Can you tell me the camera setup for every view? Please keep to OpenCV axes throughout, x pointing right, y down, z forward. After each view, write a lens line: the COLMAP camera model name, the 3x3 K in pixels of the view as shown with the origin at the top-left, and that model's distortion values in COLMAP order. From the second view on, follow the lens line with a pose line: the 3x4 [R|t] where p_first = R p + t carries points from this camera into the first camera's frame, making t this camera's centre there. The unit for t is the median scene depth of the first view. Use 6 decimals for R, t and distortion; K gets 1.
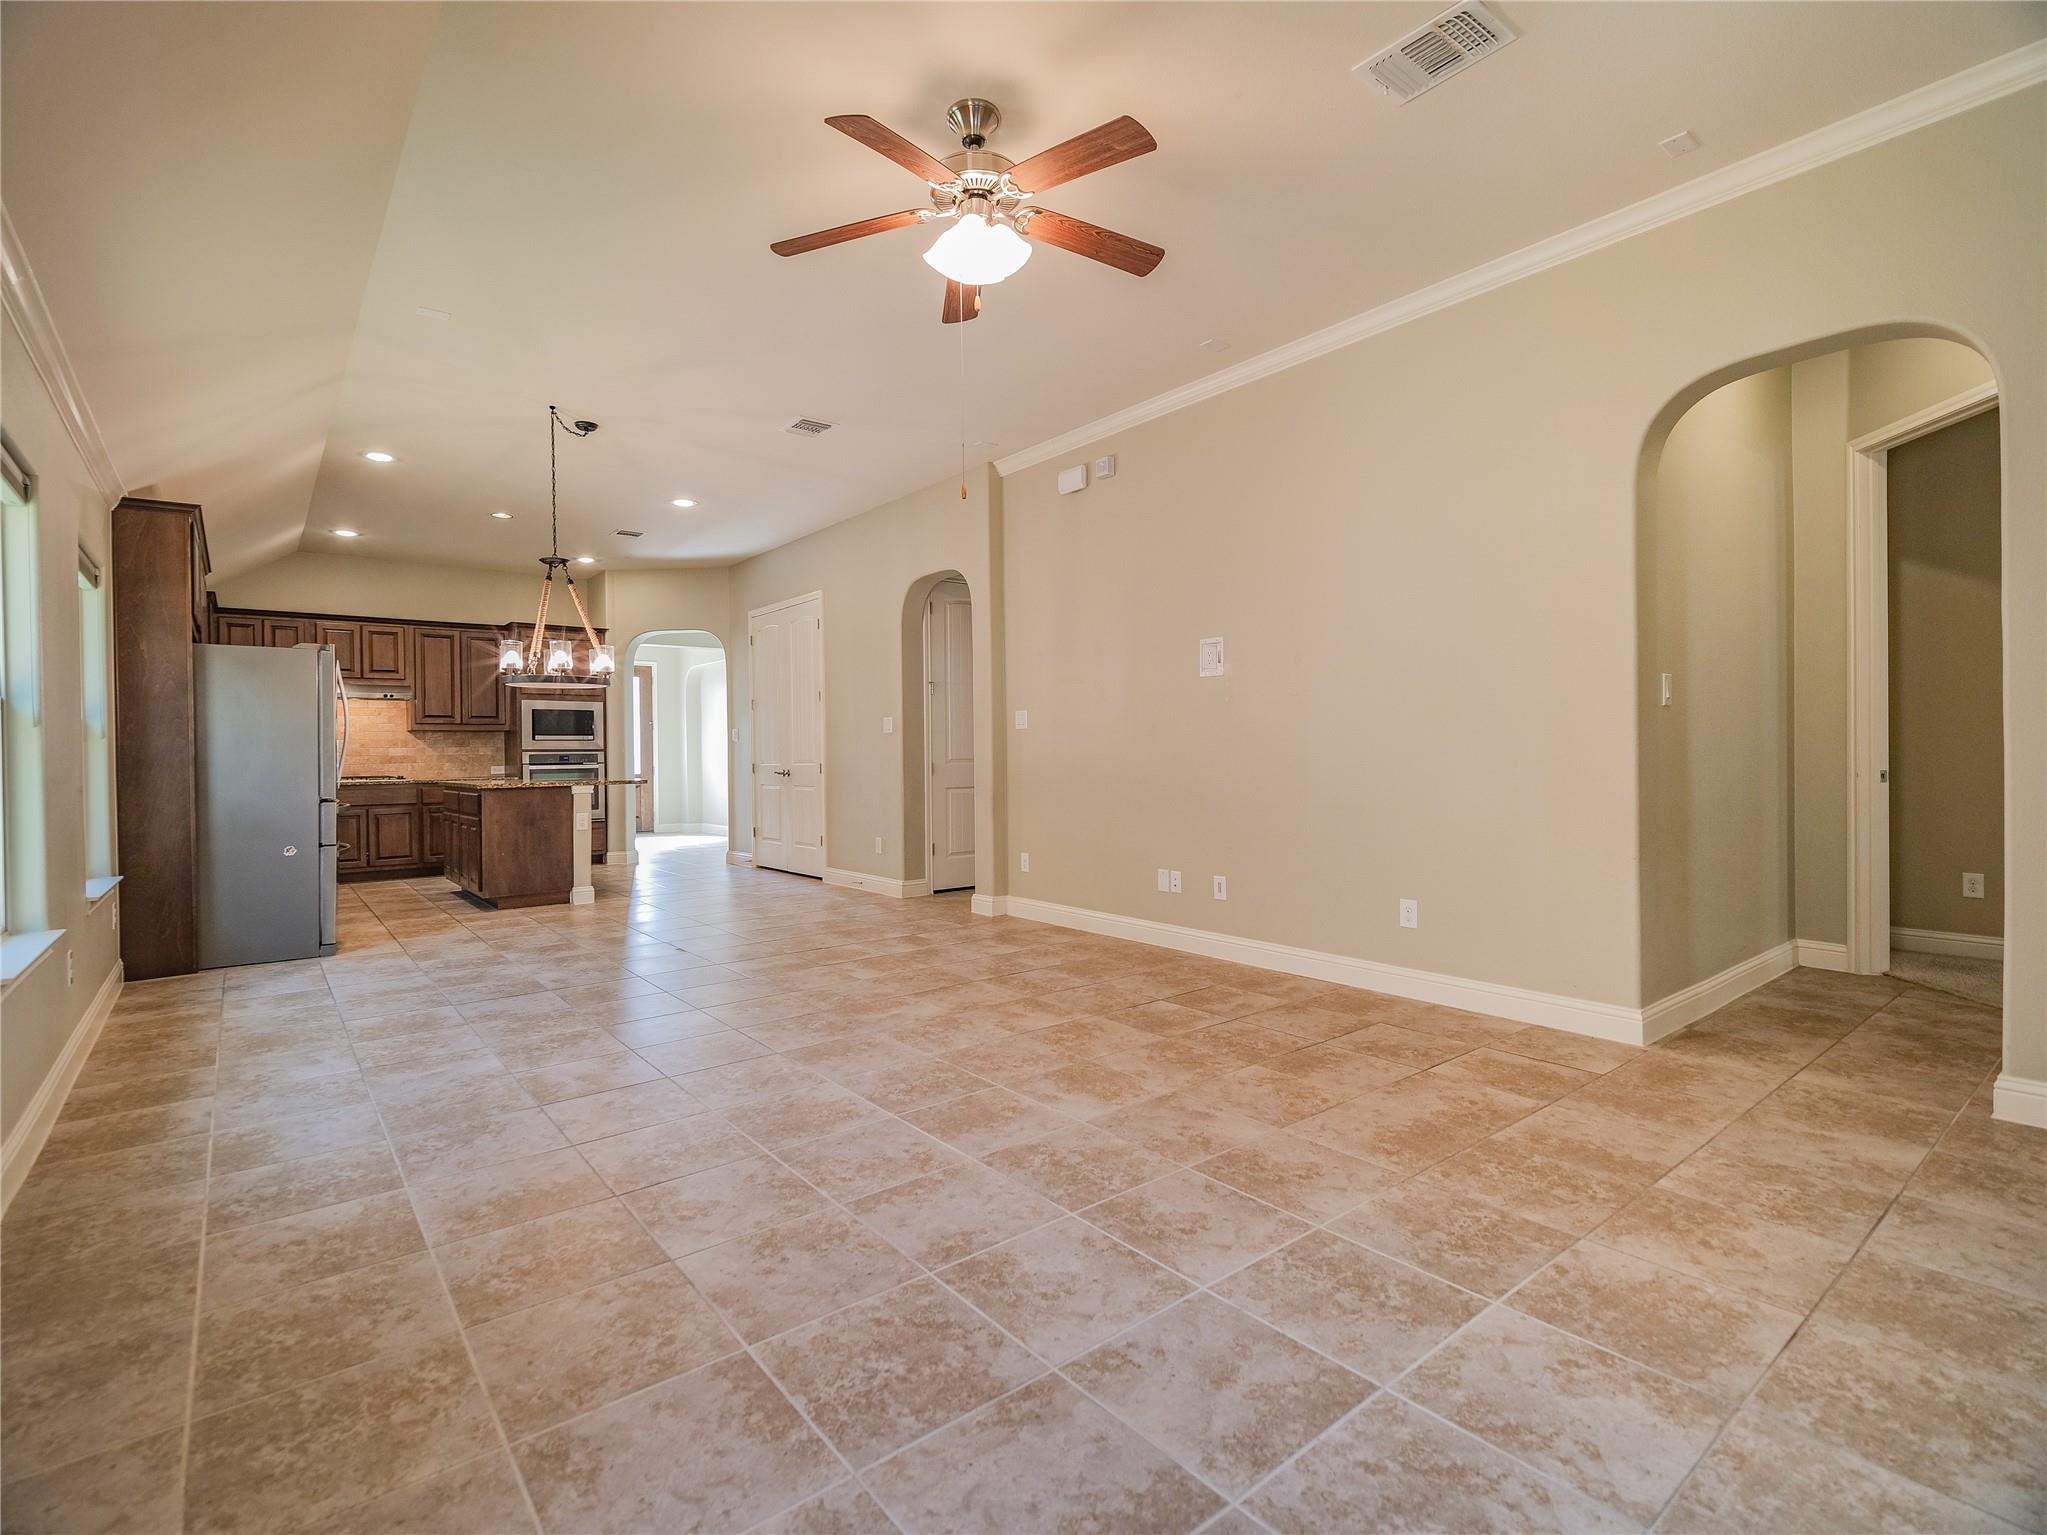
lens RADIAL K [[951.7, 0, 1024.3], [0, 951.7, 753.1], [0, 0, 1]] dist [0.019348, -0.012608]
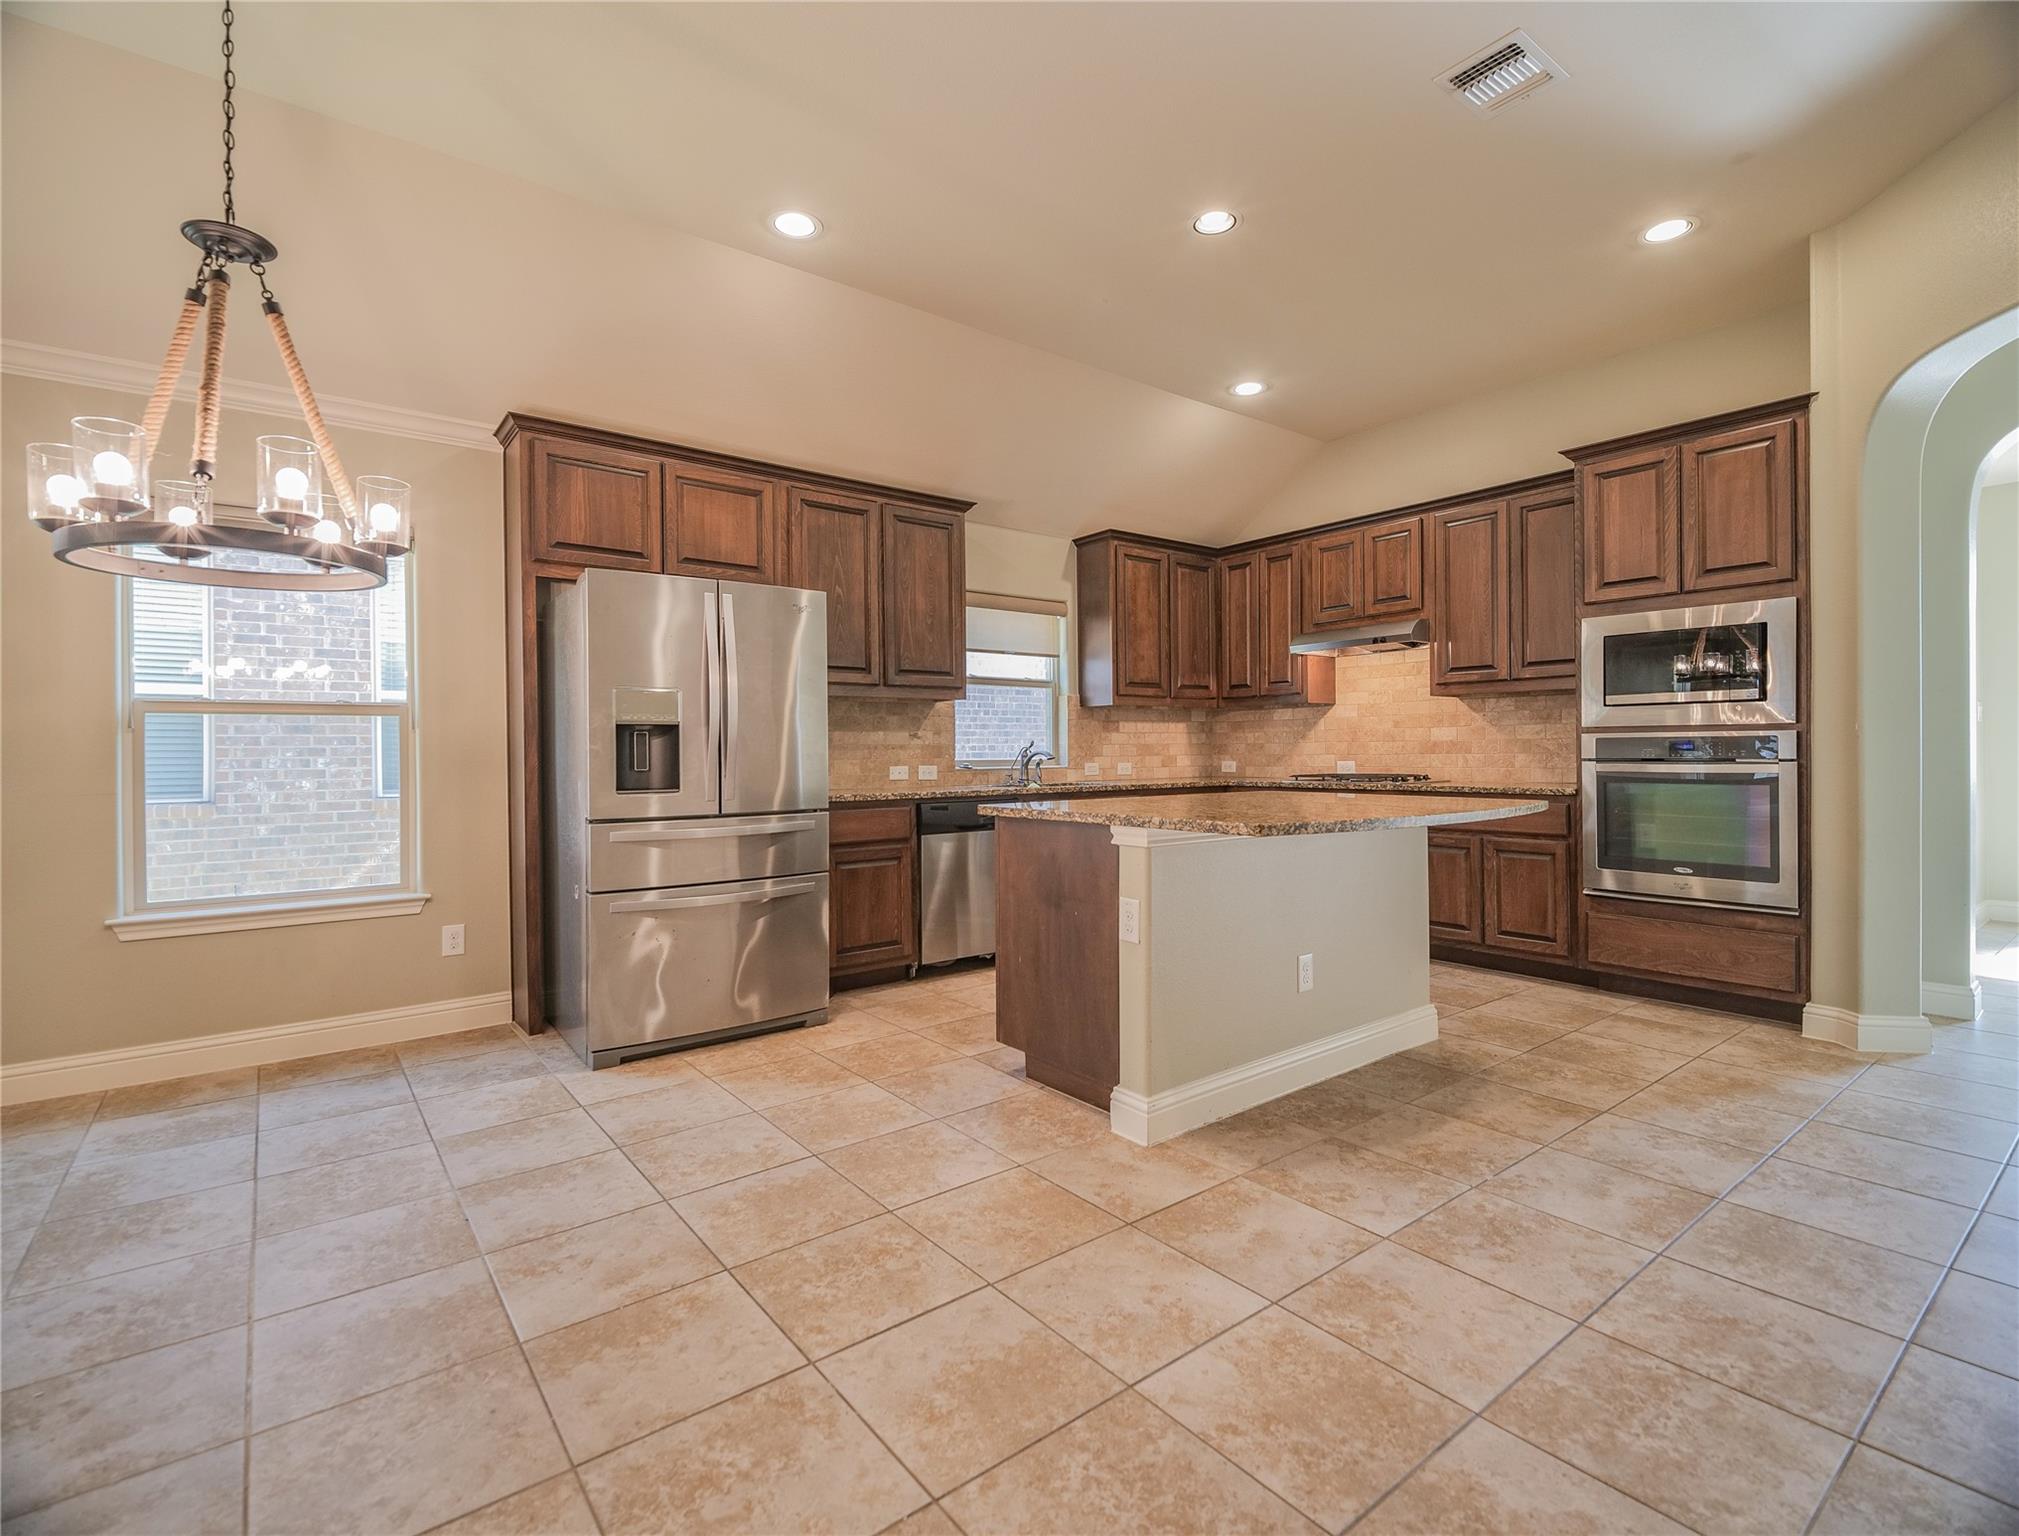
lens RADIAL K [[967.3, 0, 1007.0], [0, 967.3, 751.3], [0, 0, 1]] dist [0.027364, -0.014791]
pose [[-0.019274, 0.012655, -0.999734, -0.090804], [0.007953, 0.999890, 0.012503, -0.000930], [0.999783, -0.007710, -0.019372, 1.138991]]
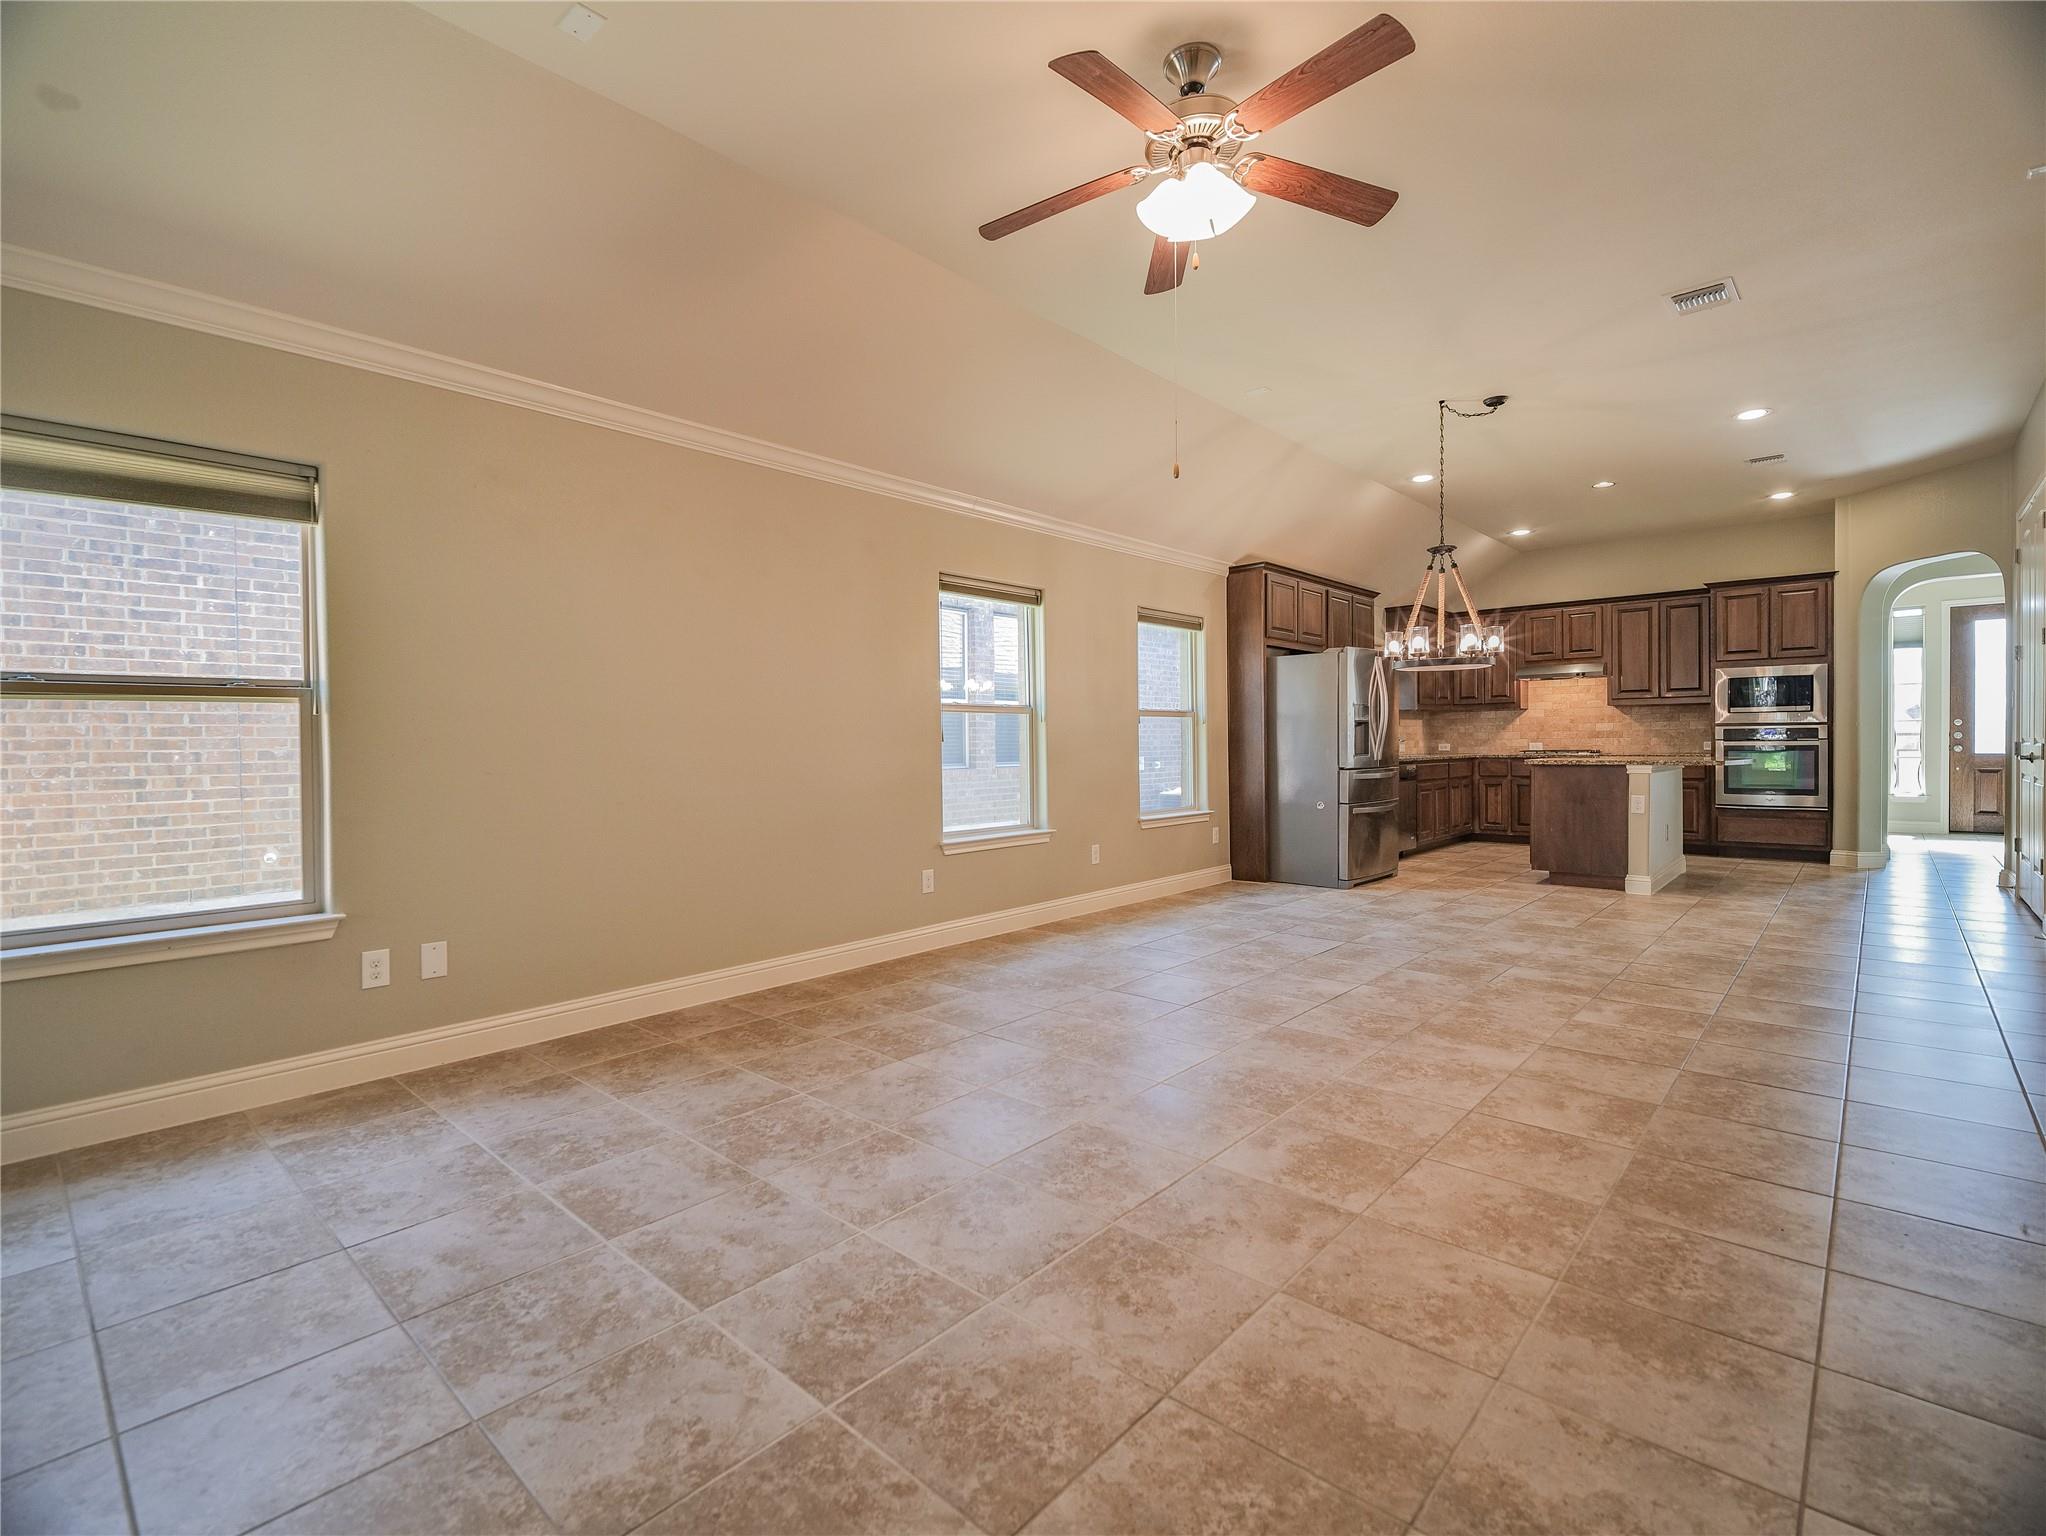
lens RADIAL K [[951.2, 0, 1015.4], [0, 951.2, 768.2], [0, 0, 1]] dist [0.019348, -0.012608]
pose [[0.161969, 0.038282, -0.986053, 0.400548], [0.008073, 0.999162, 0.040117, -0.005293], [0.986763, -0.014458, 0.161524, 0.314006]]
